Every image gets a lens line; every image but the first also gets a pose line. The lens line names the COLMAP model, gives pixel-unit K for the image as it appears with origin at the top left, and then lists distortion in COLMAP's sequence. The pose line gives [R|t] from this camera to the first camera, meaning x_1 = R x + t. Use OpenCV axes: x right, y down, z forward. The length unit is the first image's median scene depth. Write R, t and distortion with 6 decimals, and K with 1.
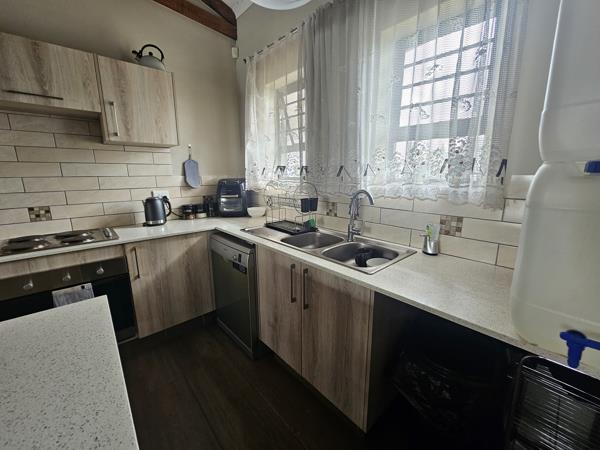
lens RADIAL K [[243.4, 0, 301.8], [0, 243.4, 222.4], [0, 0, 1]] dist [-0.000007, -0.000155]
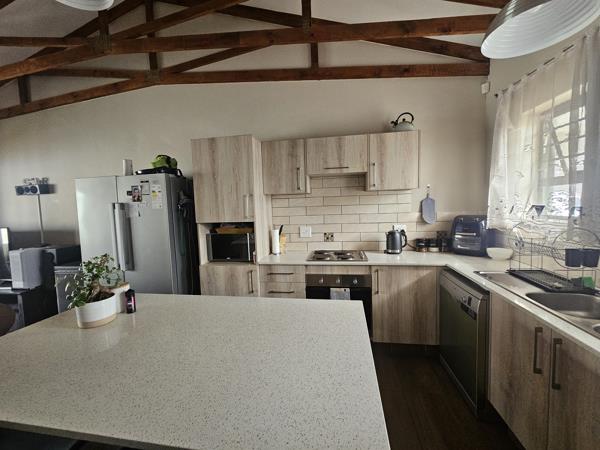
lens RADIAL K [[243.4, 0, 301.8], [0, 243.4, 222.4], [0, 0, 1]] dist [-0.000007, -0.000155]
pose [[0.623121, 0.040198, -0.781091, 0.067706], [-0.120178, 0.991740, -0.044833, -0.037817], [0.772837, 0.121806, 0.622805, -0.150056]]
